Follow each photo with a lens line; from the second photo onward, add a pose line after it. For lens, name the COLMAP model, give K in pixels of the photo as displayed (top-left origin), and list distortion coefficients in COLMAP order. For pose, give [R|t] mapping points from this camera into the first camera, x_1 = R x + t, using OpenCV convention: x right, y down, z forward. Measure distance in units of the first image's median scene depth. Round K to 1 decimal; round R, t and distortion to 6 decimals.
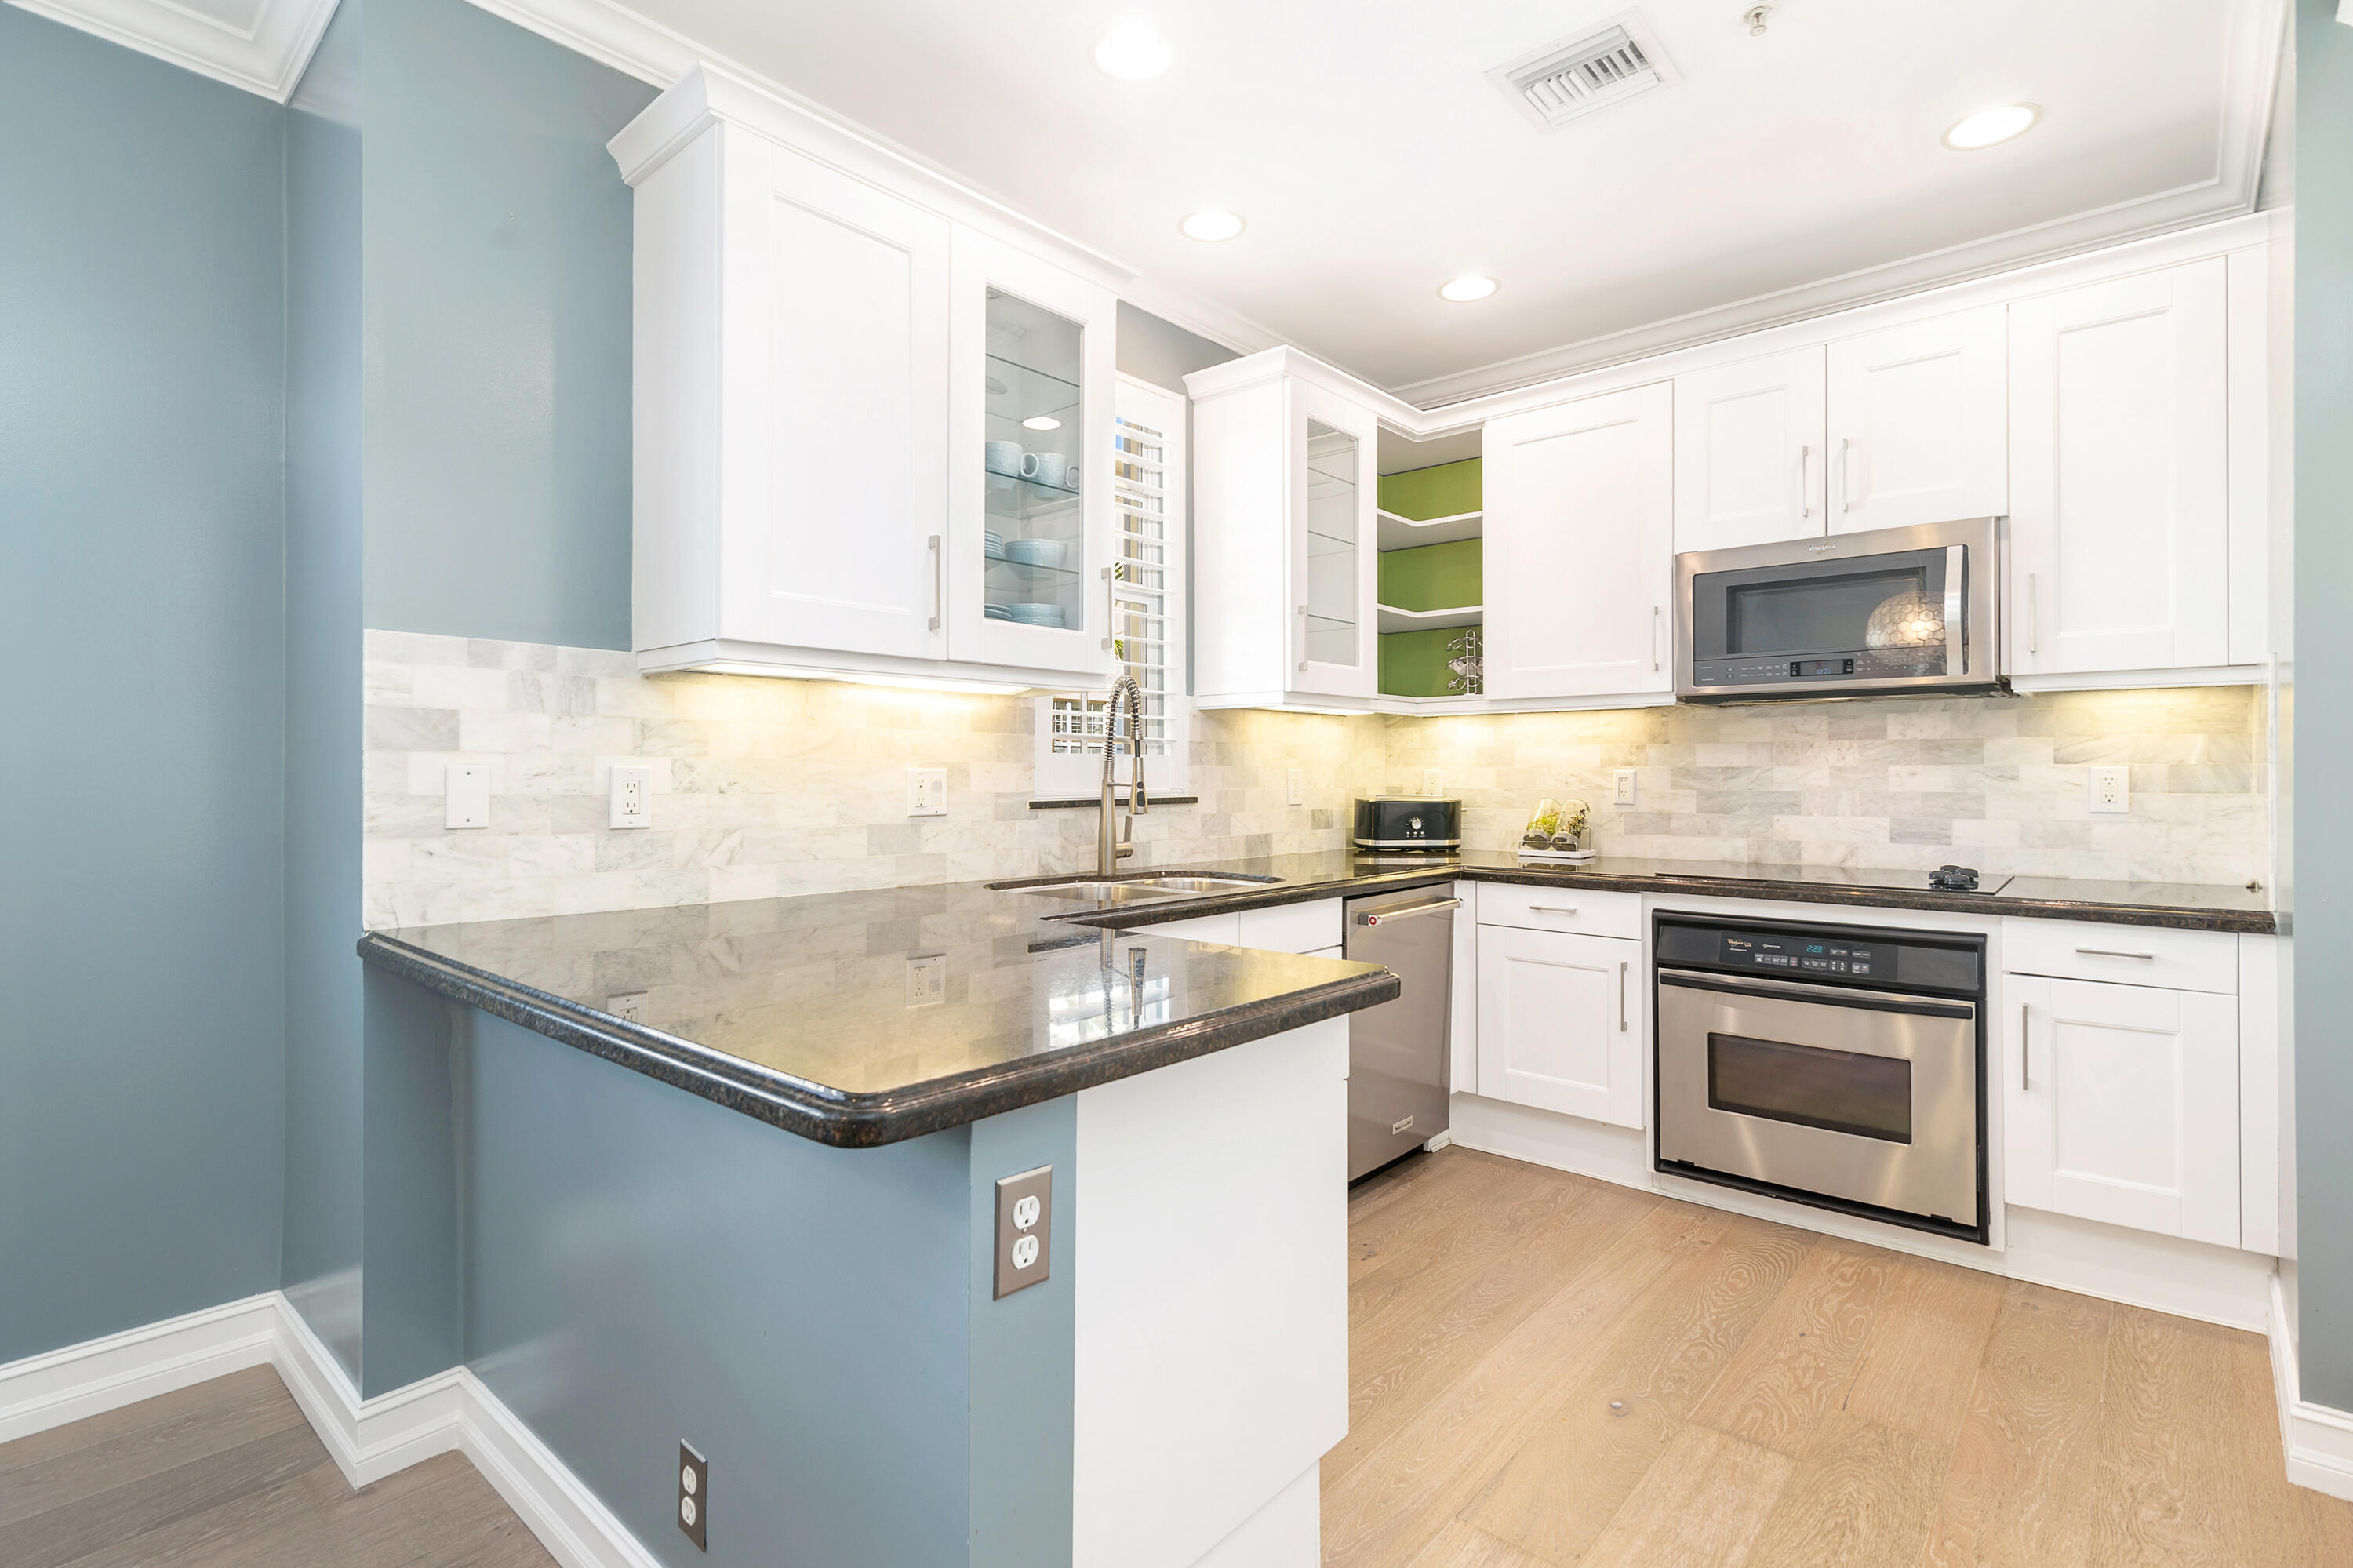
lens RADIAL K [[1122.5, 0, 1178.8], [0, 1122.5, 770.4], [0, 0, 1]] dist [-0.000589, -0.000026]
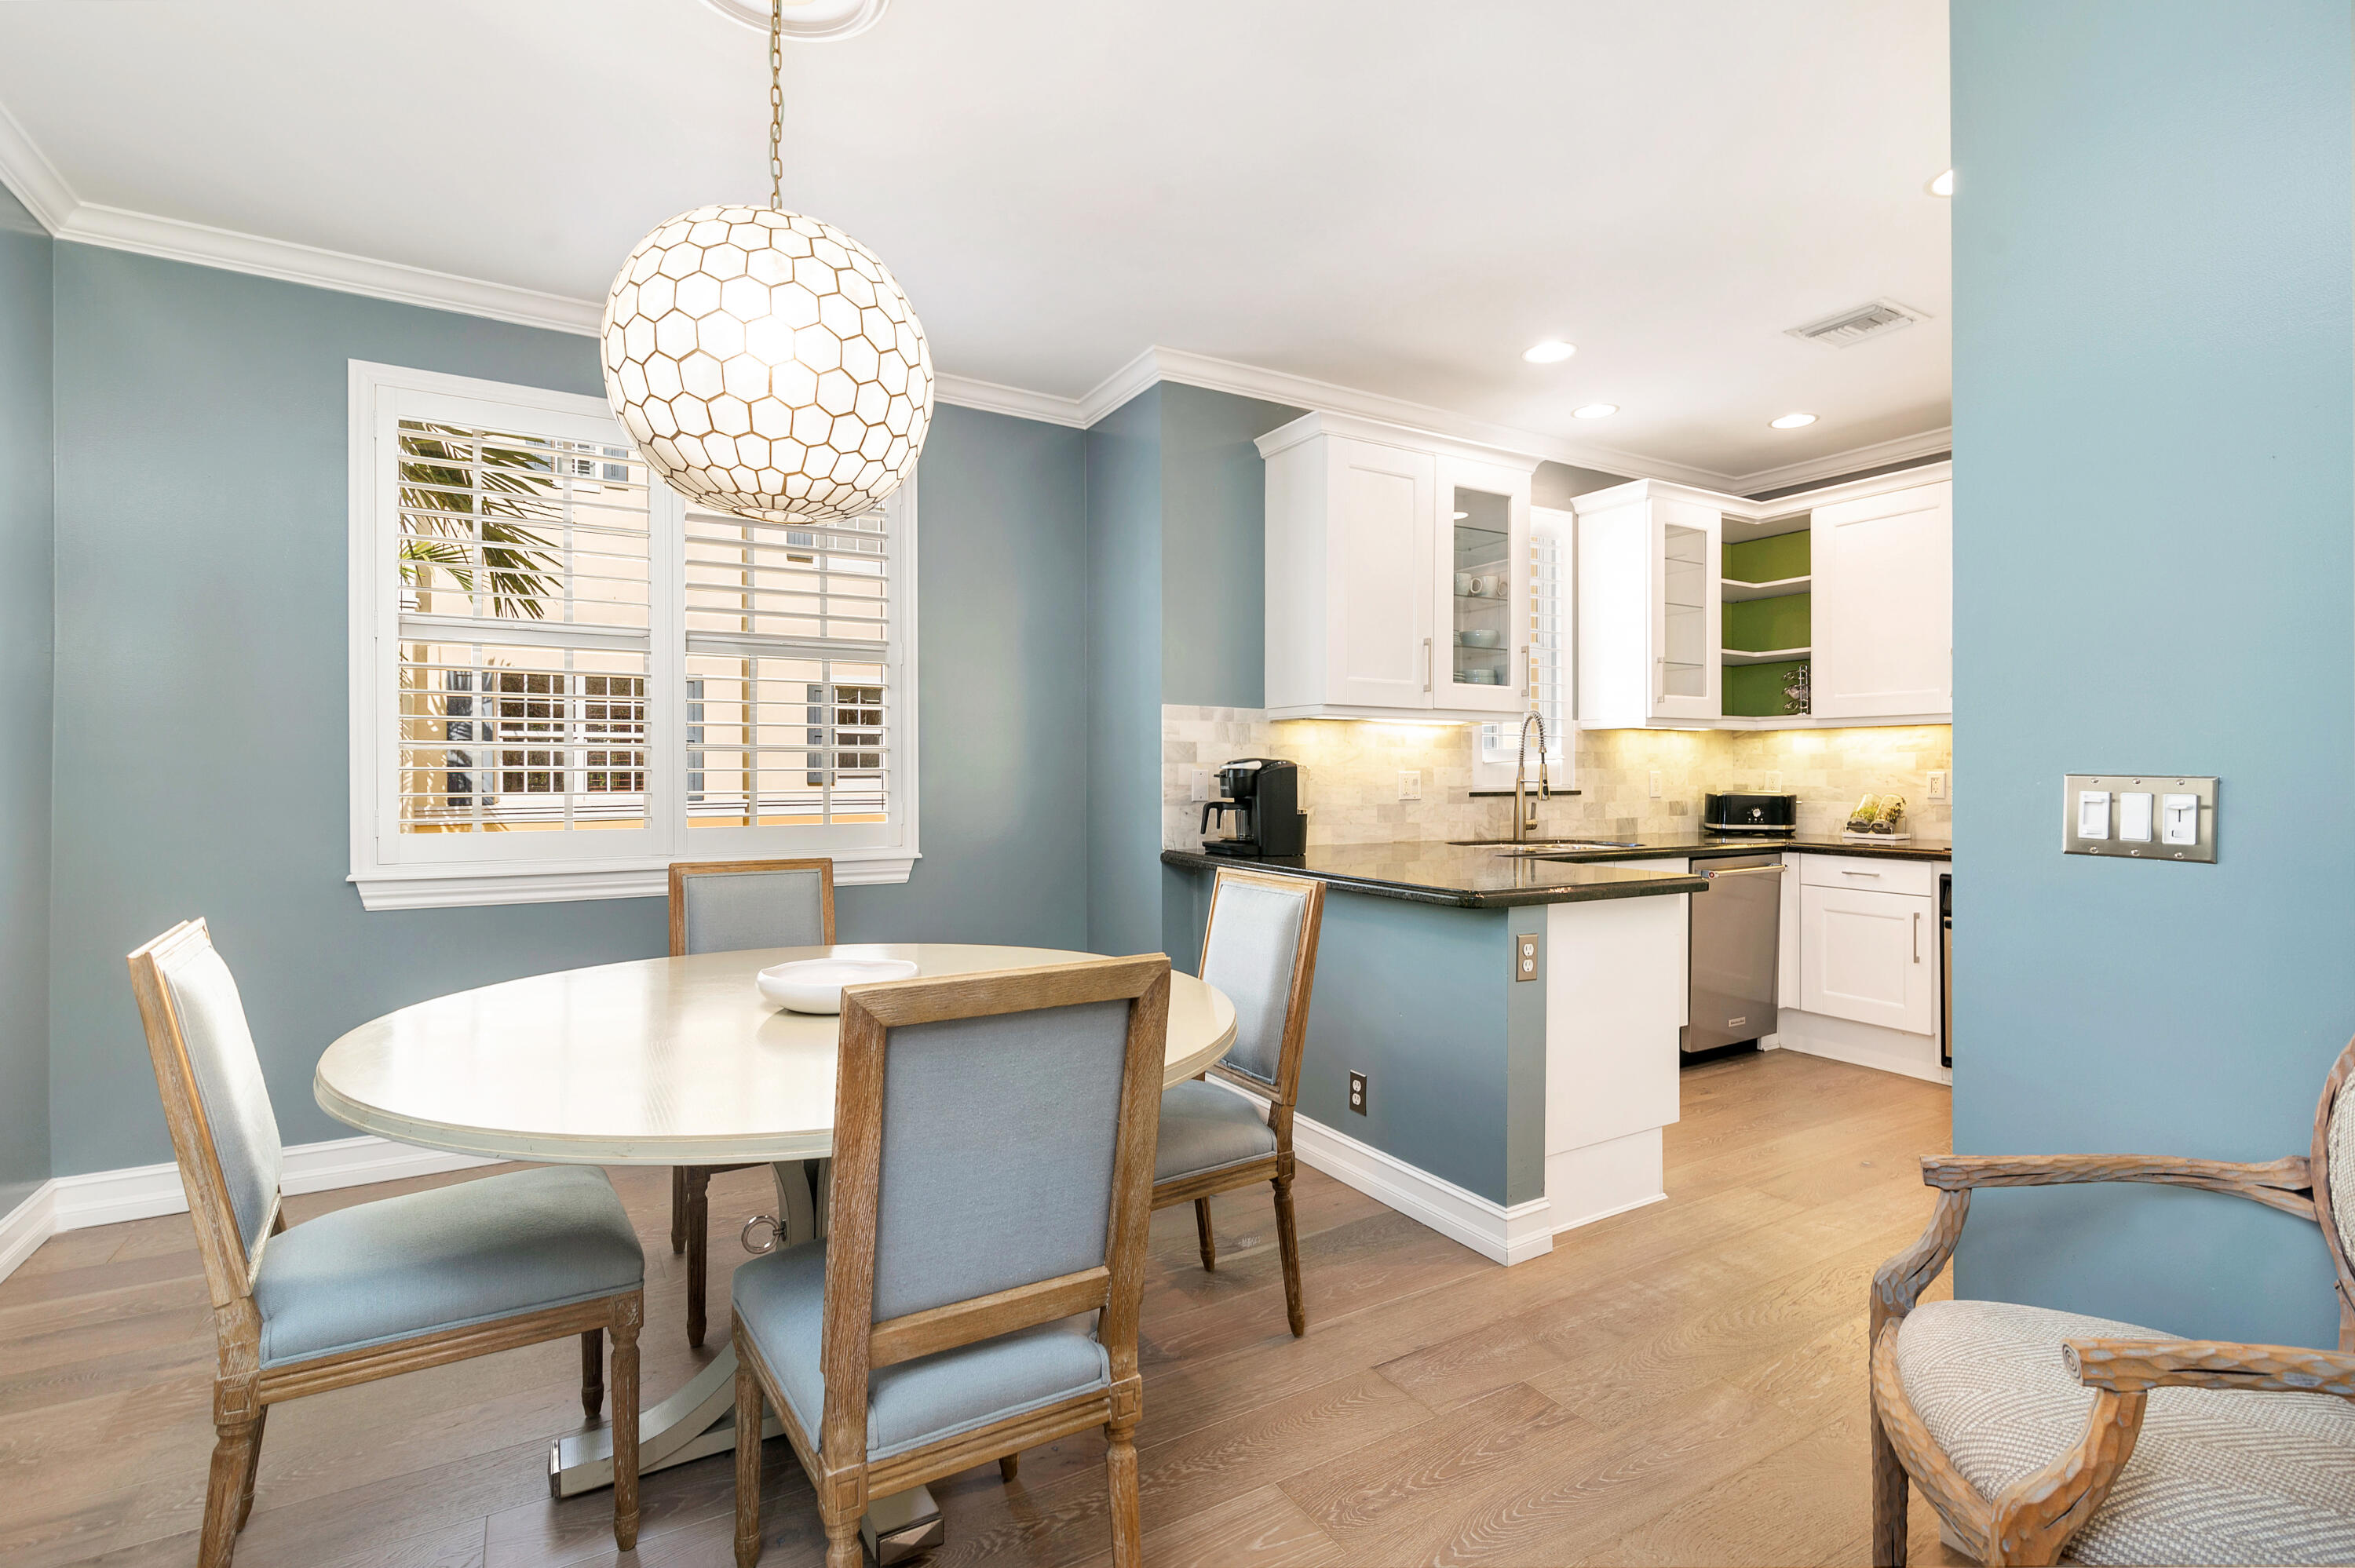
lens RADIAL K [[1075.6, 0, 1172.1], [0, 1075.6, 773.8], [0, 0, 1]] dist [-0.001685, -0.000191]
pose [[0.947034, 0.000437, -0.321133, -0.041496], [0.000338, 0.999997, 0.002357, -0.001302], [0.321133, -0.002341, 0.947031, -0.530084]]
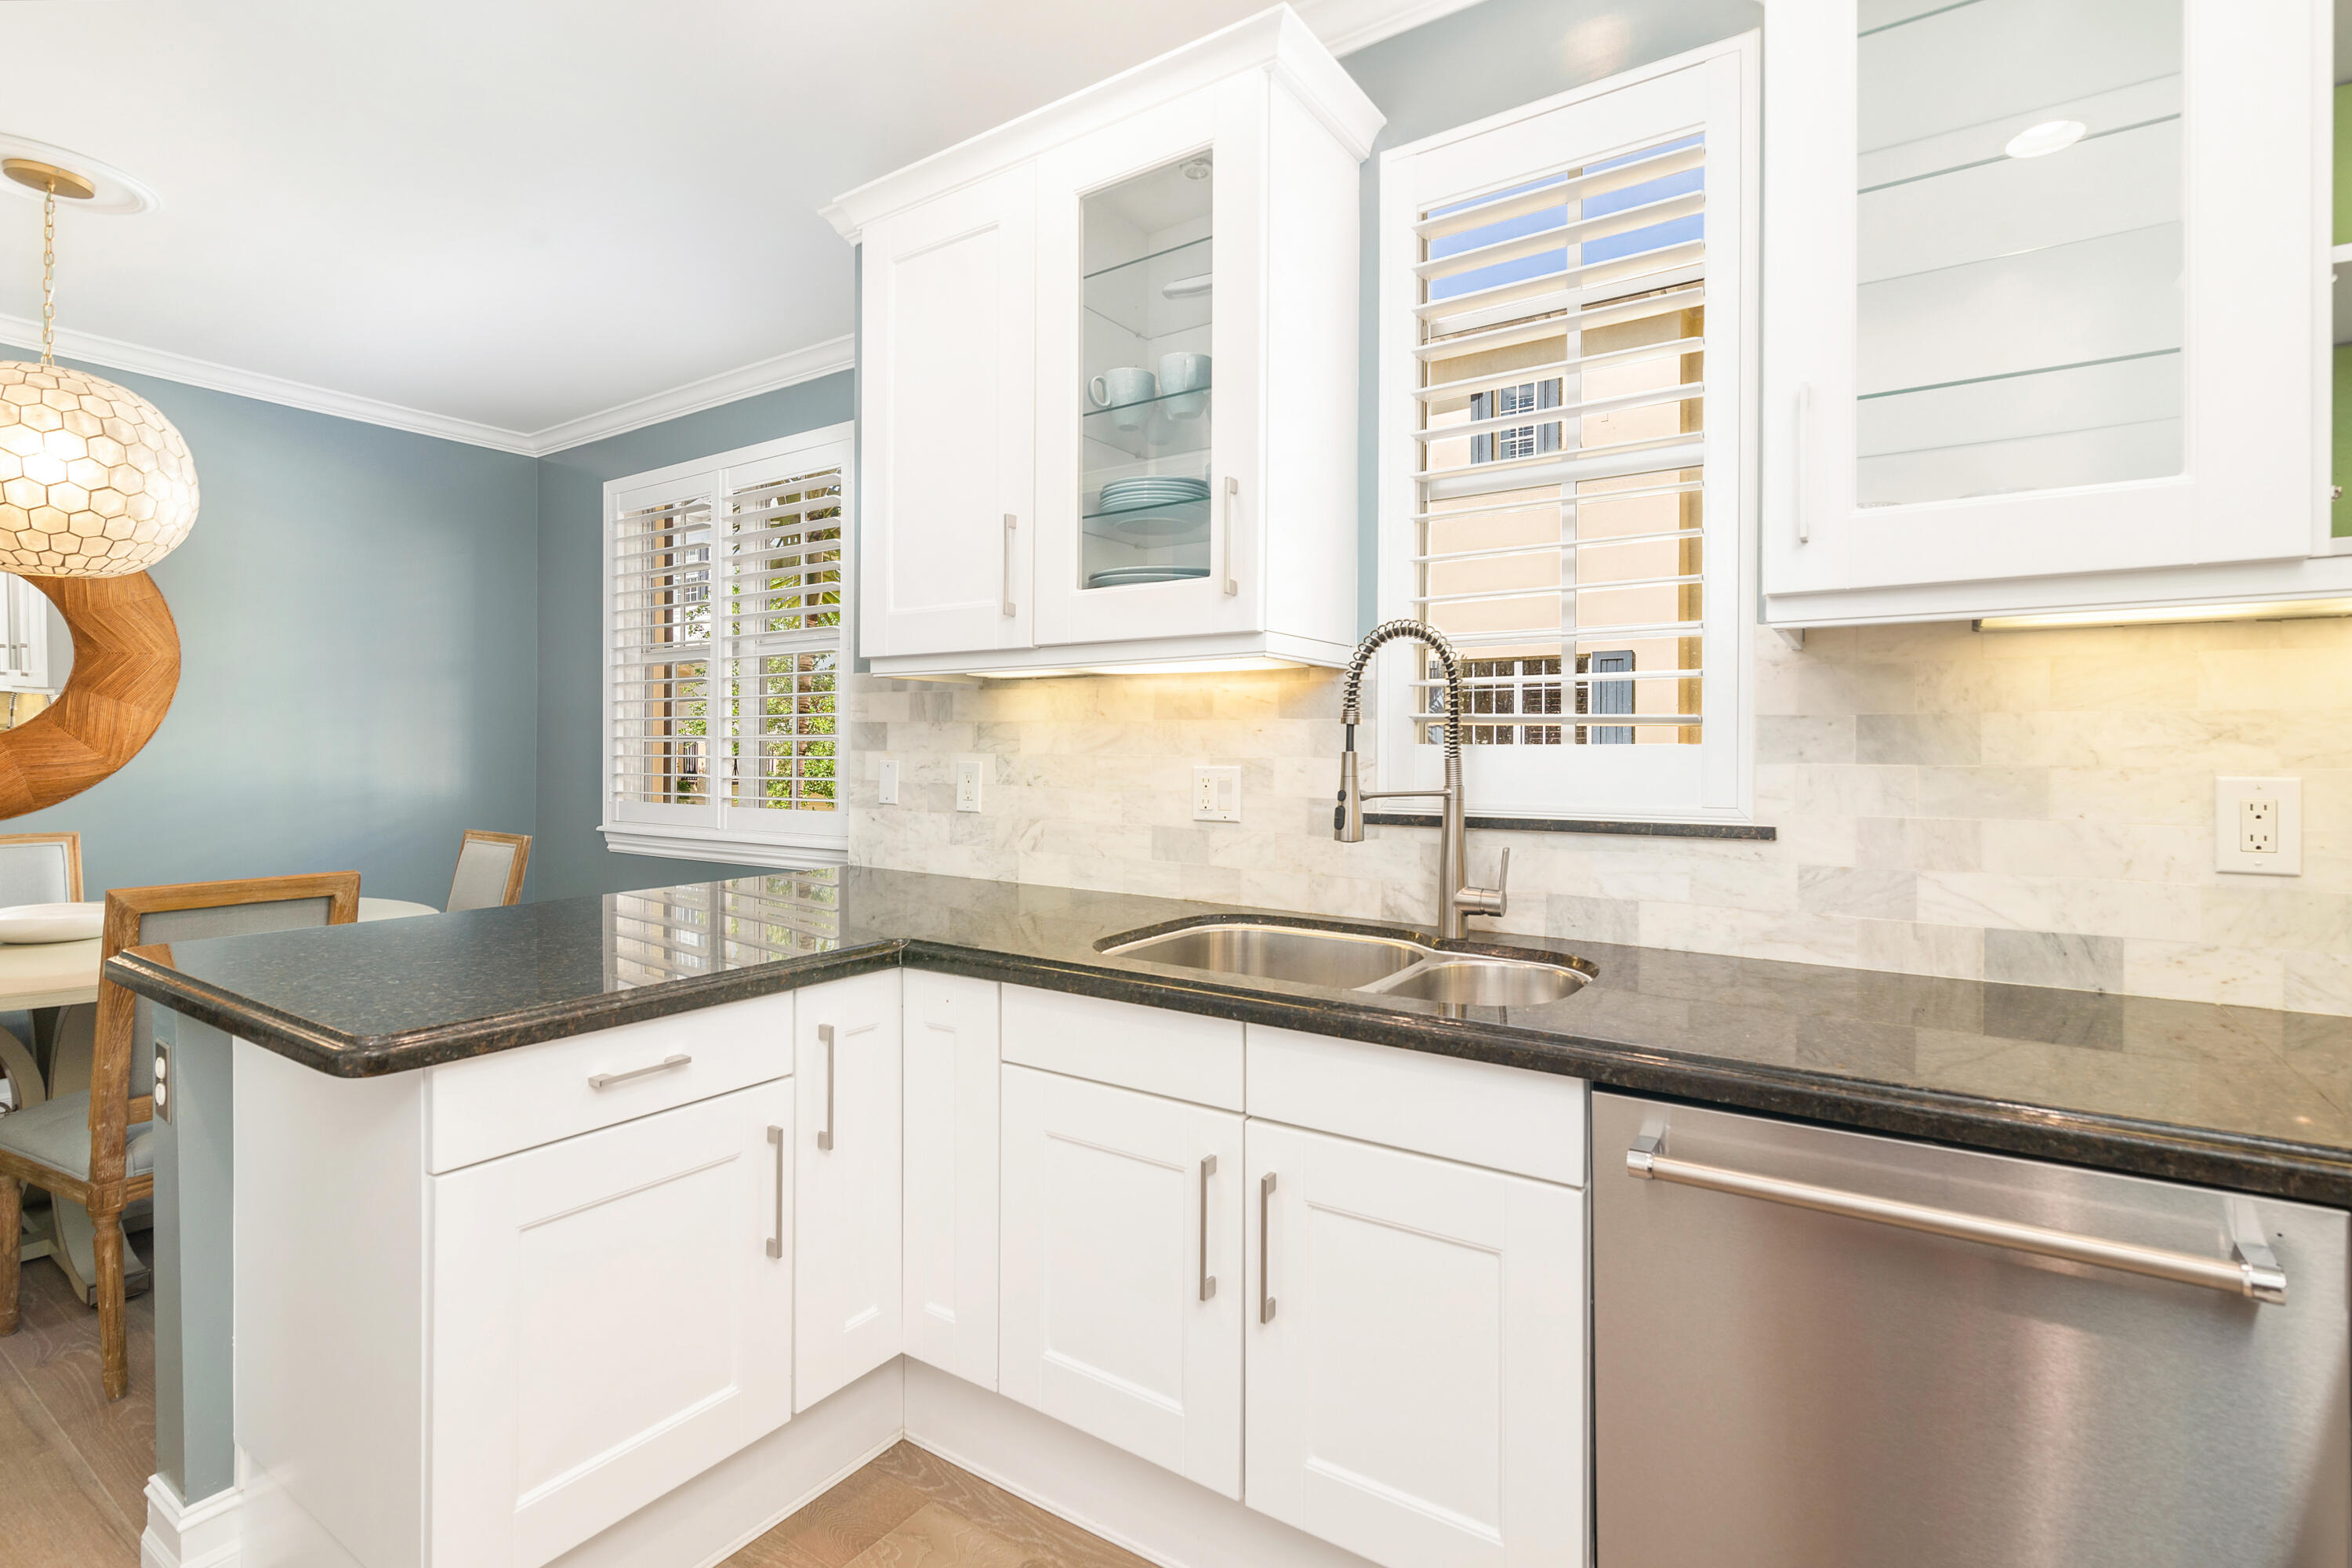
lens RADIAL K [[1107.0, 0, 1174.0], [0, 1107.0, 757.5], [0, 0, 1]] dist [0.001148, -0.000058]
pose [[0.115330, 0.005990, -0.993309, 0.524530], [-0.000326, 0.999982, 0.005993, -0.010791], [0.993327, -0.000367, 0.115330, 0.764026]]
